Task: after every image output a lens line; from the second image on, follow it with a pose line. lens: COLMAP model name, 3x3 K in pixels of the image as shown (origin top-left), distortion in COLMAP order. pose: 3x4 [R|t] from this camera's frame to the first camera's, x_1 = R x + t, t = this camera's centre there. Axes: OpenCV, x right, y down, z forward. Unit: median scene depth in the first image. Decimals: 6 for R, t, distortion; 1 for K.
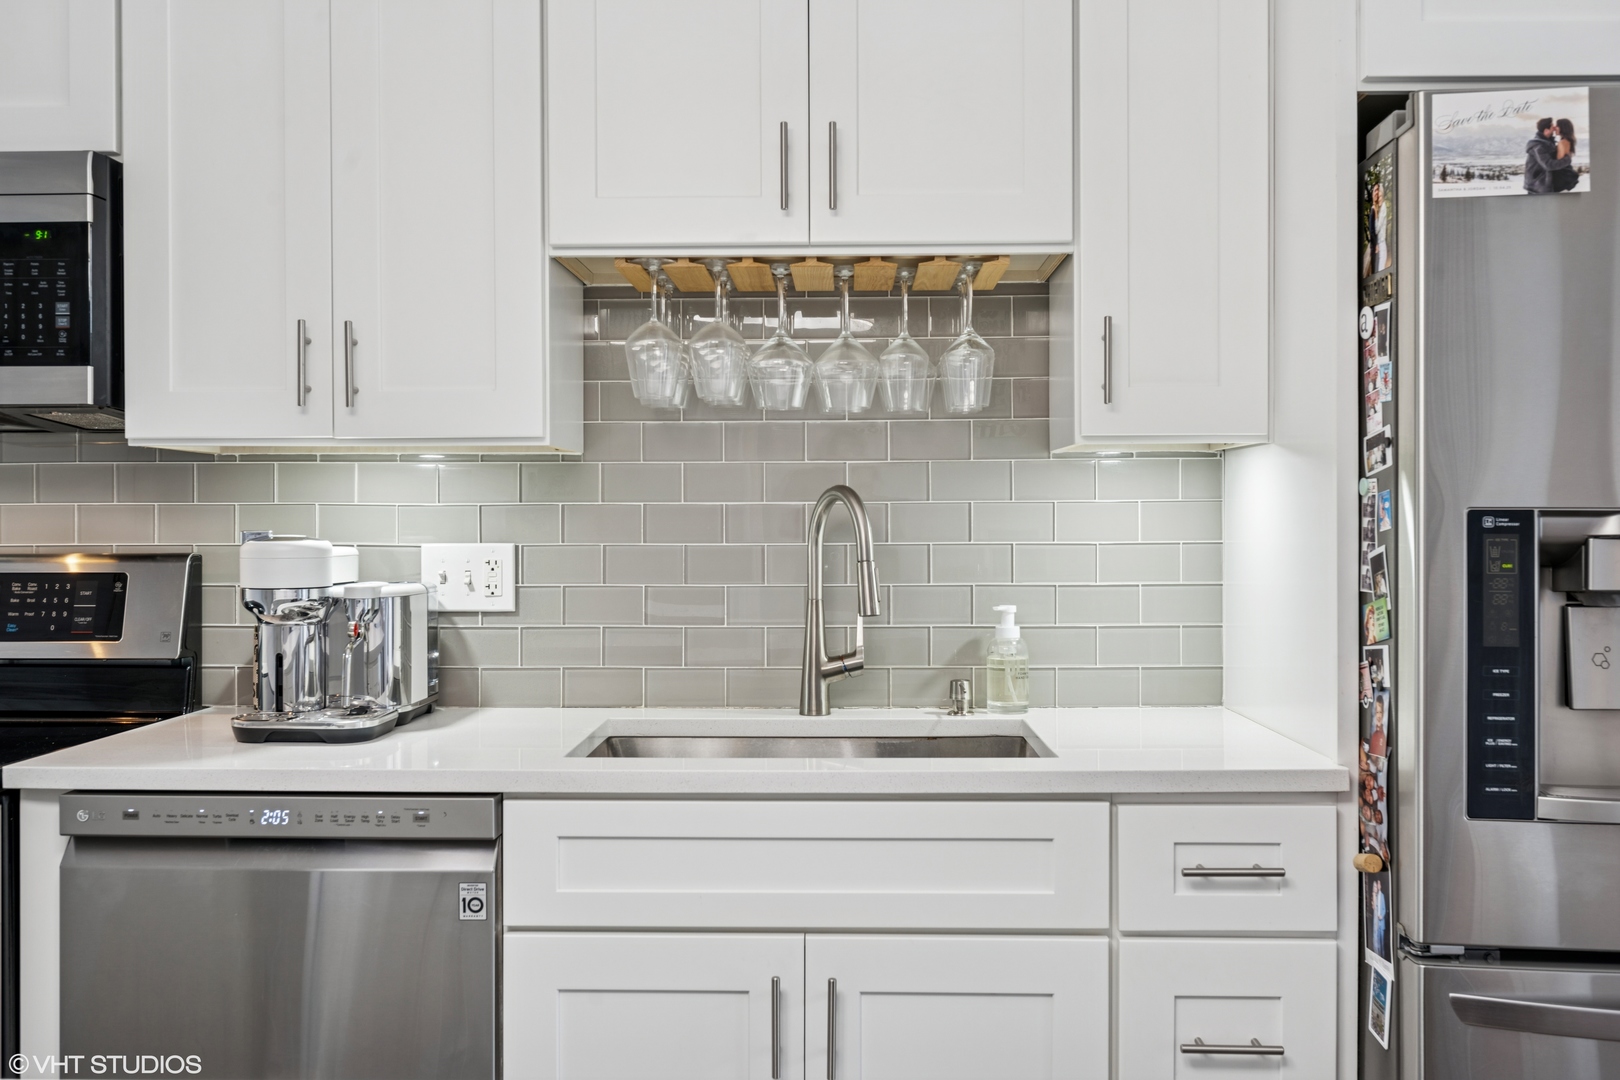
lens RADIAL K [[1401.5, 0, 807.4], [0, 1401.5, 534.5], [0, 0, 1]] dist [-0.010664, 0.010393]
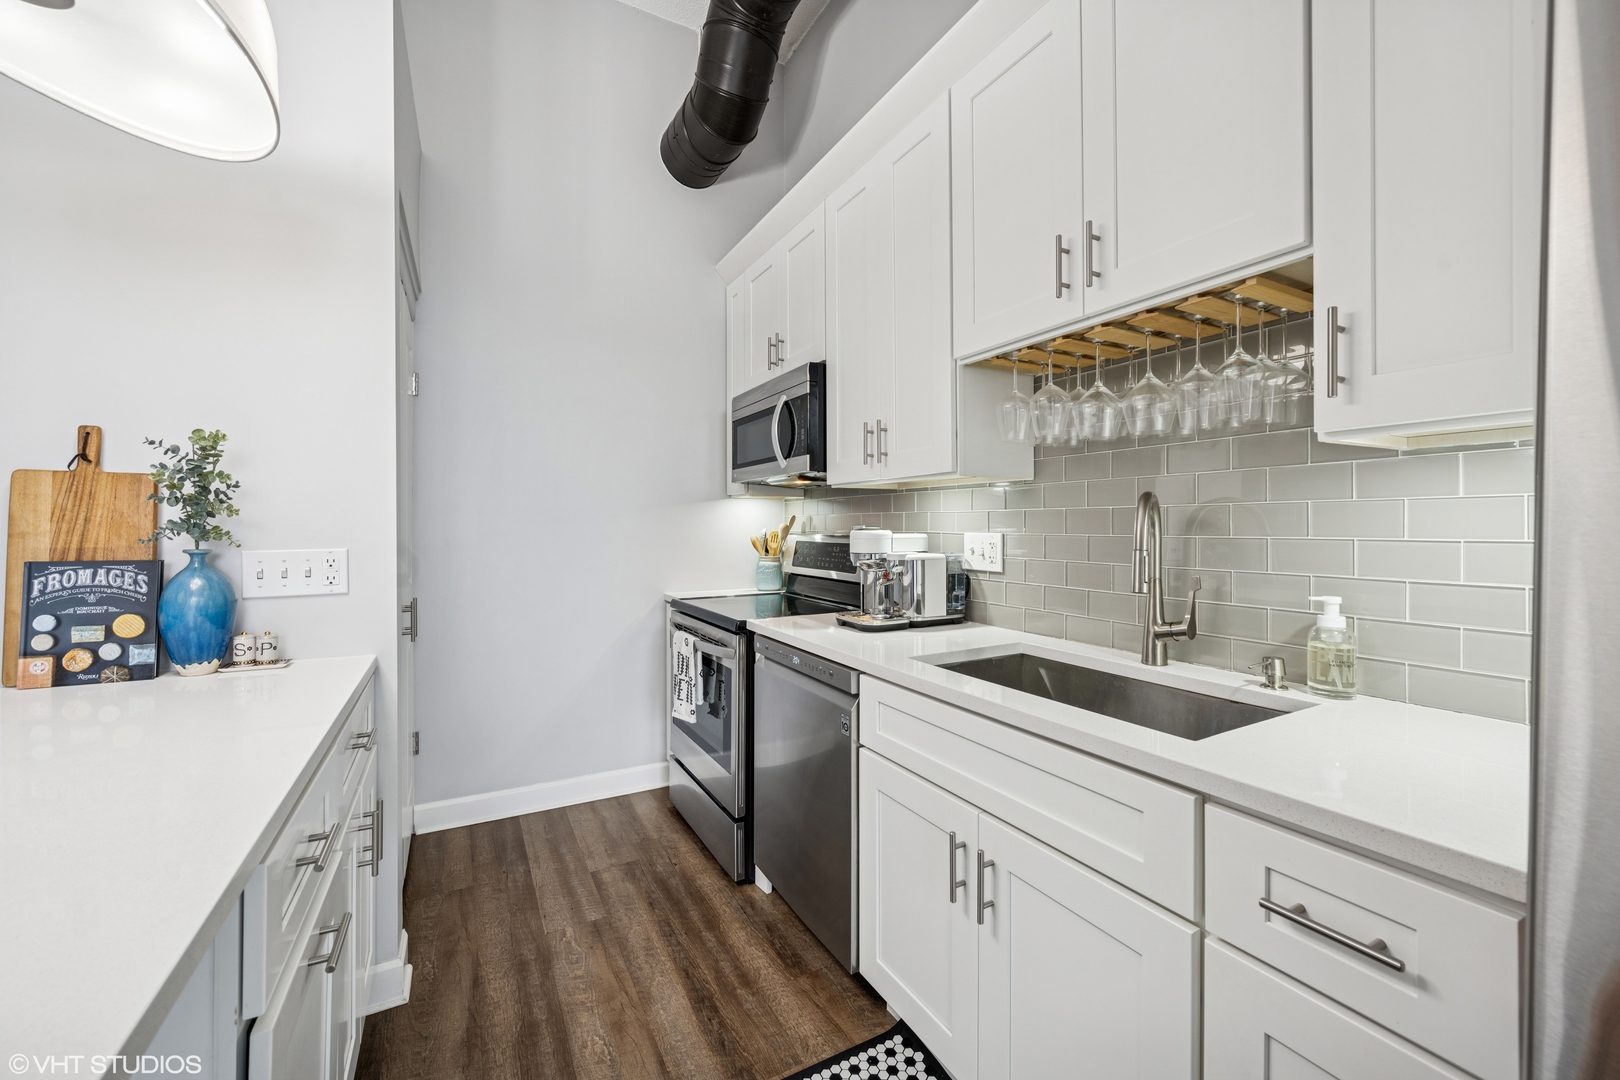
lens RADIAL K [[641.8, 0, 815.6], [0, 641.8, 529.4], [0, 0, 1]] dist [-0.001600, 0.000156]
pose [[0.518420, 0.008253, -0.855086, 0.405842], [-0.005456, 0.999965, 0.006344, -0.002375], [0.855109, 0.001376, 0.518447, 0.457129]]
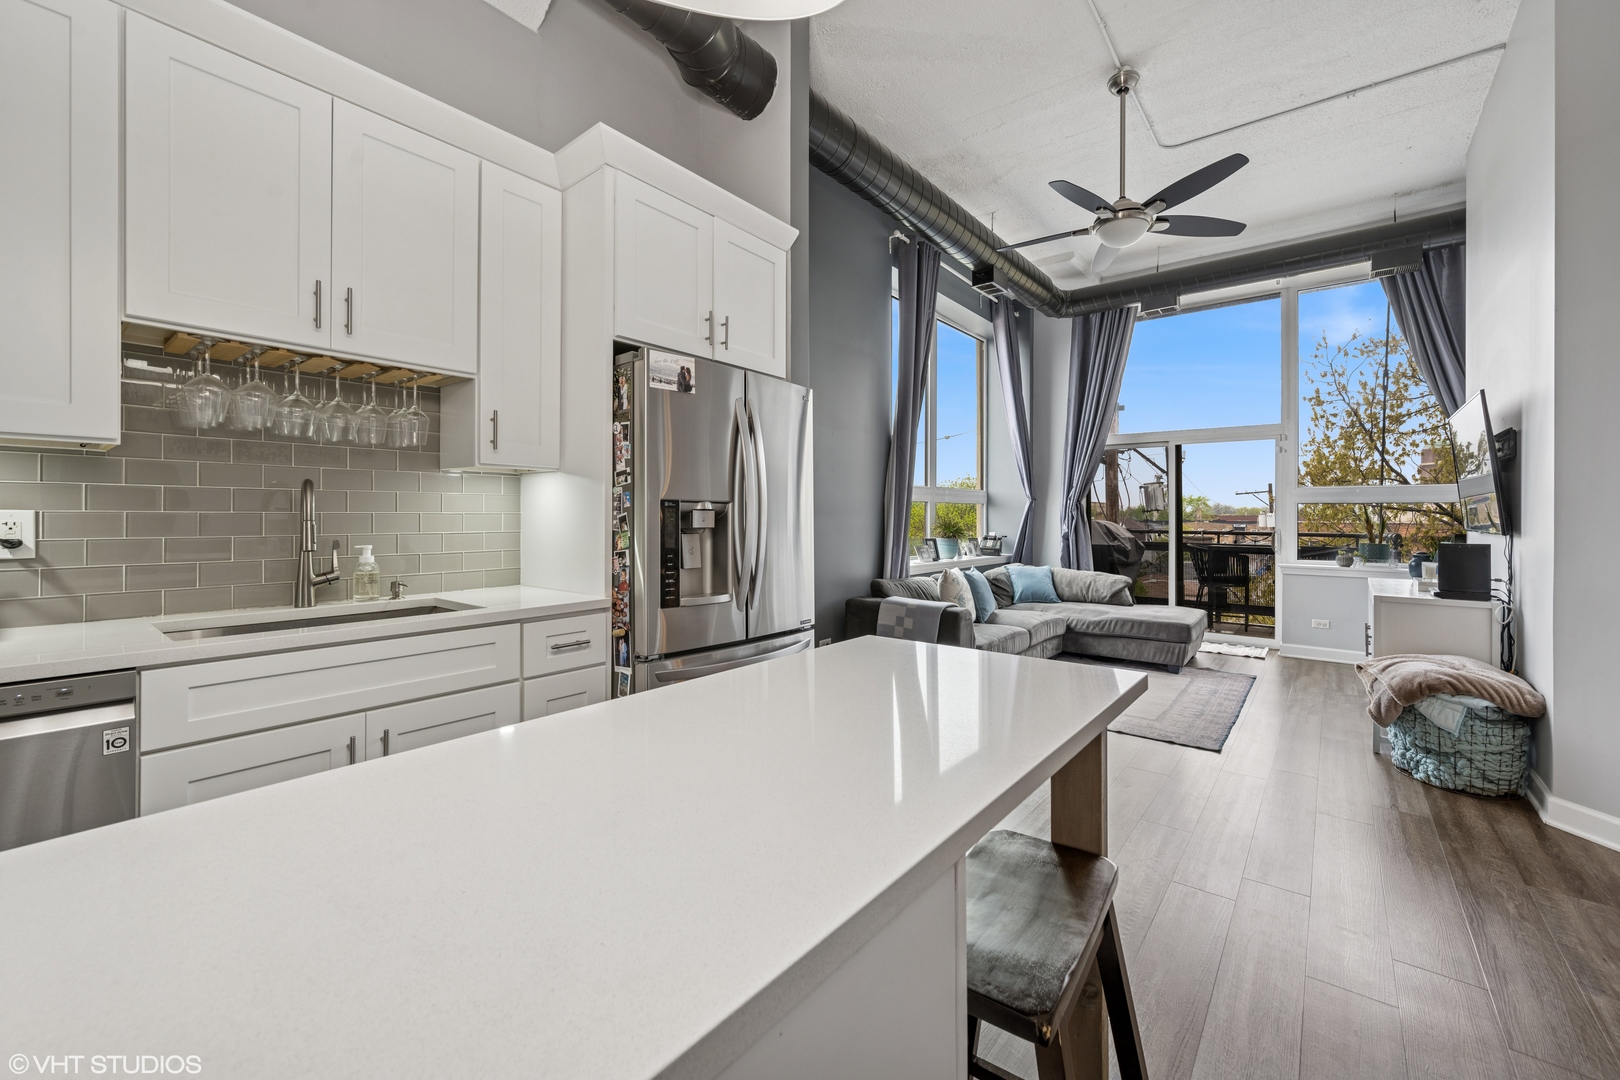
lens RADIAL K [[641.8, 0, 817.2], [0, 641.8, 516.0], [0, 0, 1]] dist [-0.001600, 0.000156]
pose [[0.604082, 0.005378, 0.796904, -0.287307], [-0.001613, 0.999983, -0.005525, 0.017411], [-0.796920, 0.002052, 0.604081, -0.025050]]
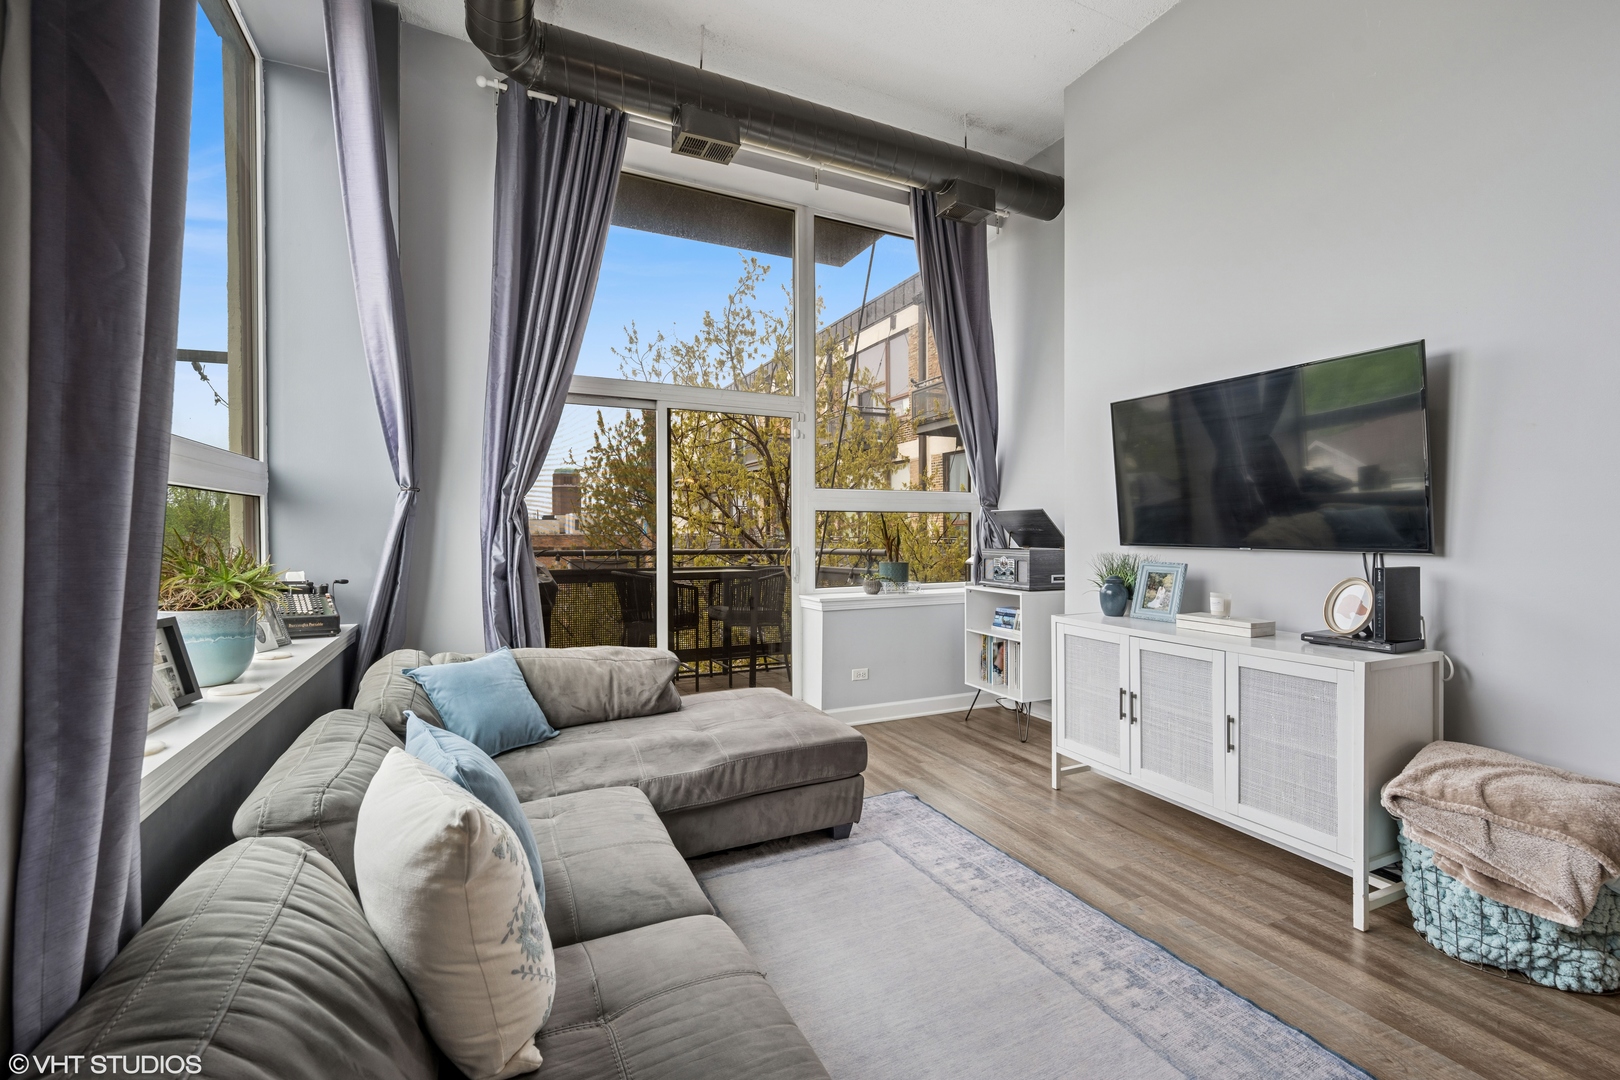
lens RADIAL K [[677.4, 0, 793.9], [0, 677.4, 533.3], [0, 0, 1]] dist [-0.000106, -0.000342]
pose [[-0.454154, 0.000167, 0.890923, 1.247693], [0.006784, 0.999972, 0.003271, 0.007935], [-0.890898, 0.007529, -0.454142, 0.963379]]
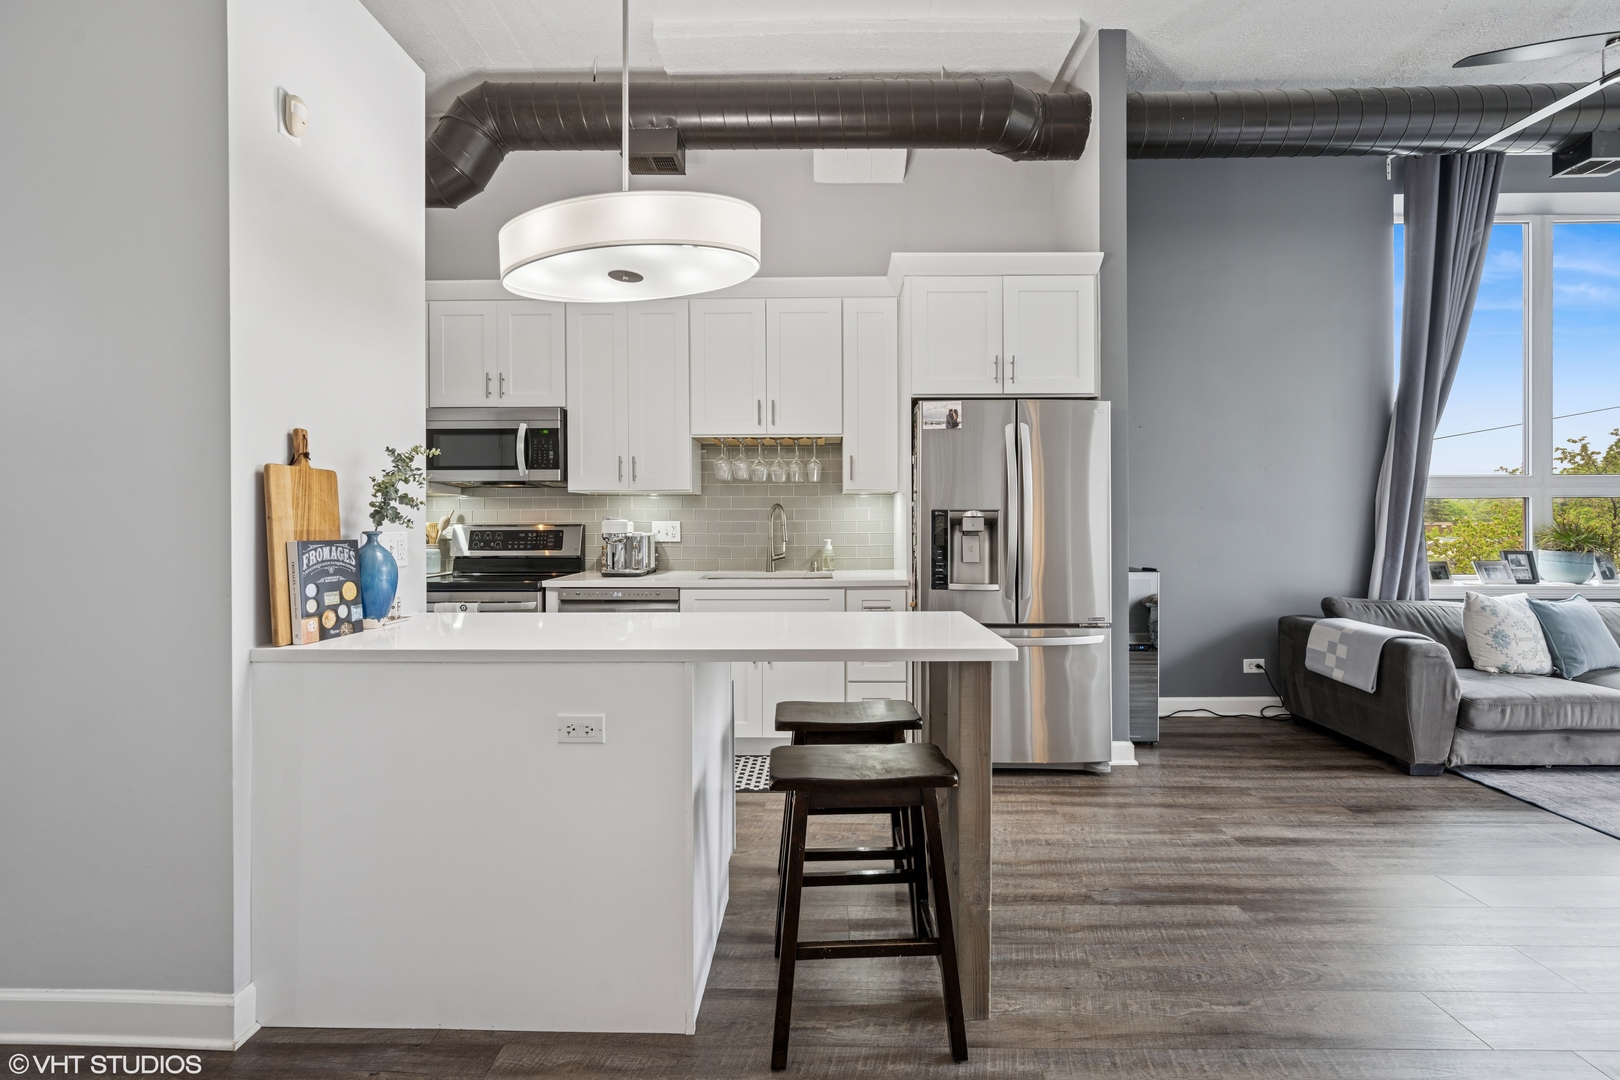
lens RADIAL K [[641.8, 0, 809.7], [0, 641.8, 523.1], [0, 0, 1]] dist [-0.001600, 0.000156]
pose [[0.999892, -0.001169, 0.014671, 0.085630], [0.001199, 0.999997, -0.002060, 0.017255], [-0.014669, 0.002077, 0.999890, -0.602681]]
